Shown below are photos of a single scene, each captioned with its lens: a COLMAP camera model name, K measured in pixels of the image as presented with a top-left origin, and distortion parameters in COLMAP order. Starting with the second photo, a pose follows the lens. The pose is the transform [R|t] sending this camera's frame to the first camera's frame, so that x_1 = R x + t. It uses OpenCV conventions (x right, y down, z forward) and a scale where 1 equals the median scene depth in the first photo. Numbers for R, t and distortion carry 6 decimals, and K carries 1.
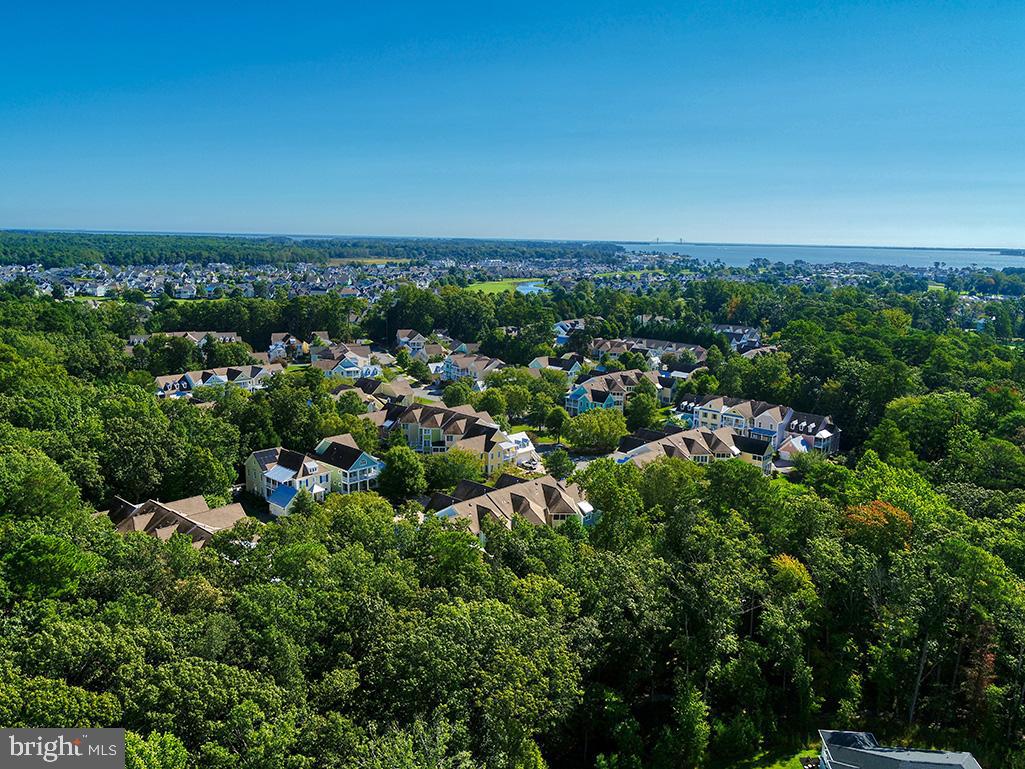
lens RADIAL K [[801.5, 0, 523.4], [0, 801.5, 386.9], [0, 0, 1]] dist [0.003799, -0.010817]
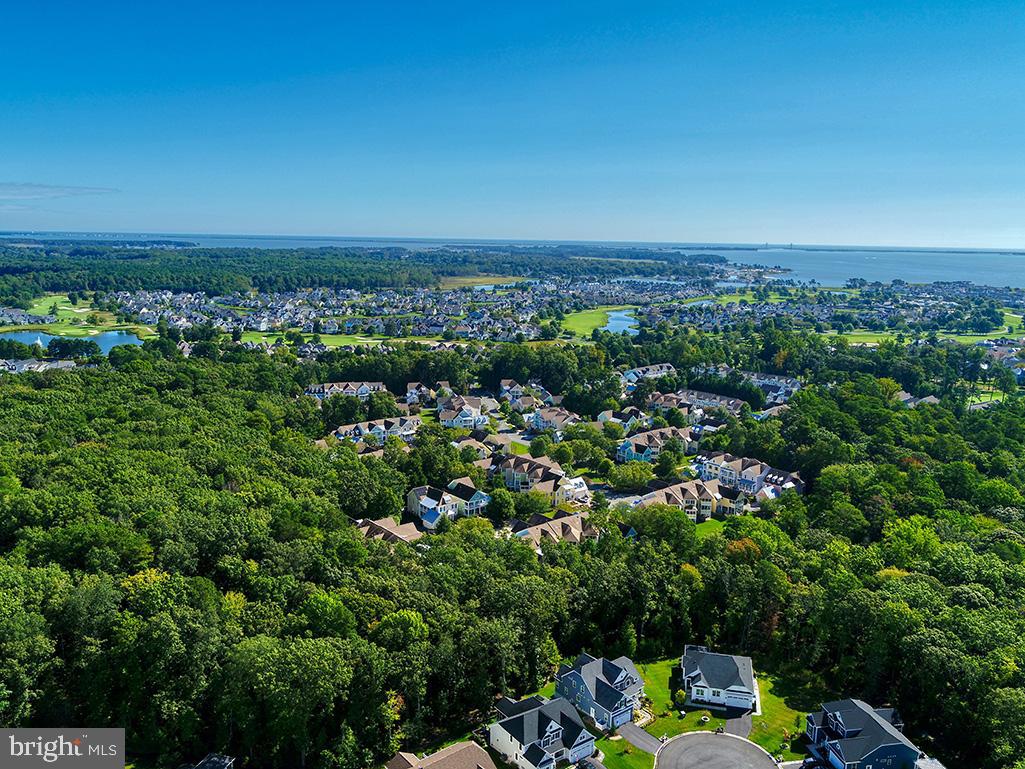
lens RADIAL K [[801.5, 0, 523.4], [0, 801.5, 386.9], [0, 0, 1]] dist [0.003799, -0.010817]
pose [[0.991476, 0.021195, -0.128557, 0.083755], [-0.021498, 0.999768, -0.000968, -0.110820], [0.128507, 0.003723, 0.991702, -0.518798]]
